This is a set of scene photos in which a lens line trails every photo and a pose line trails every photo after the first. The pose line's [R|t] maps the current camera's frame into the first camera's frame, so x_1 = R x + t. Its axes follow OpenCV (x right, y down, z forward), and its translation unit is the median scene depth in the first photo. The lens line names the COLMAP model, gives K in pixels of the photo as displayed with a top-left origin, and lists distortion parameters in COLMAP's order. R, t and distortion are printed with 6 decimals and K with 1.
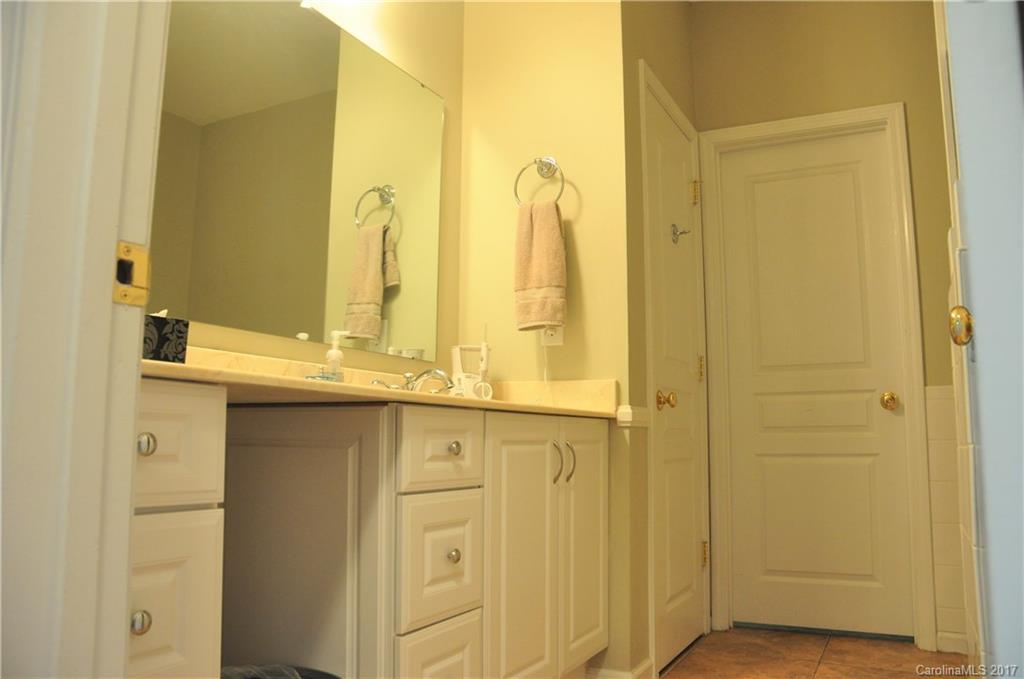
lens RADIAL K [[797.1, 0, 518.1], [0, 797.1, 340.8], [0, 0, 1]] dist [-0.177666, 0.173296]
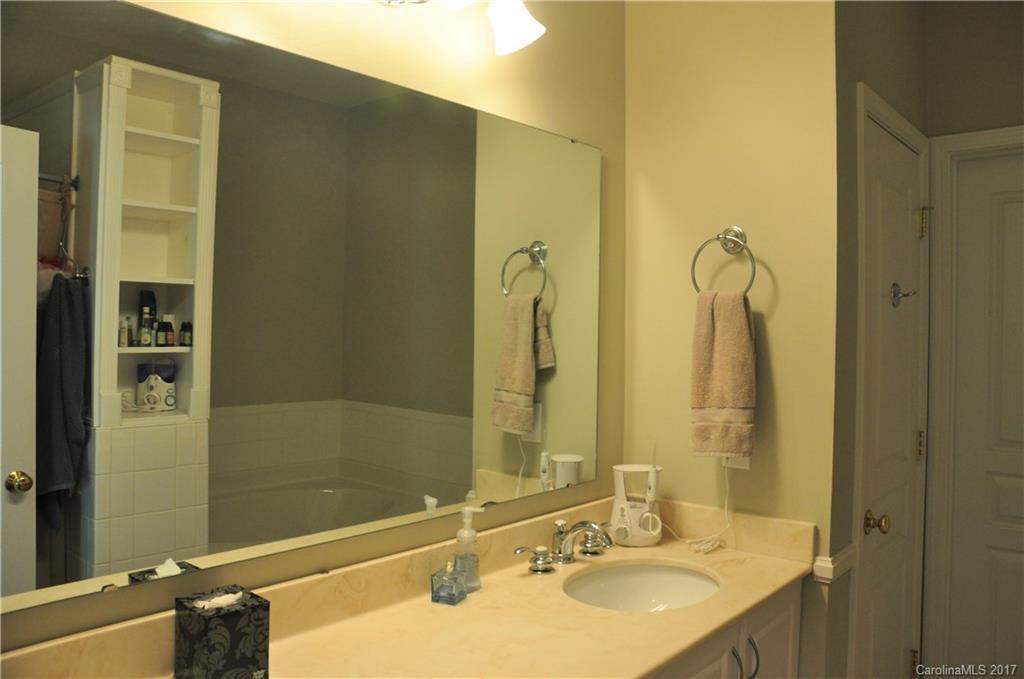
lens RADIAL K [[797.1, 0, 518.1], [0, 797.1, 340.8], [0, 0, 1]] dist [-0.177666, 0.173296]
pose [[0.974115, 0.008169, -0.225903, 0.005490], [0.023718, 0.990137, 0.138079, -0.235630], [0.224803, -0.139863, 0.964314, 0.186508]]
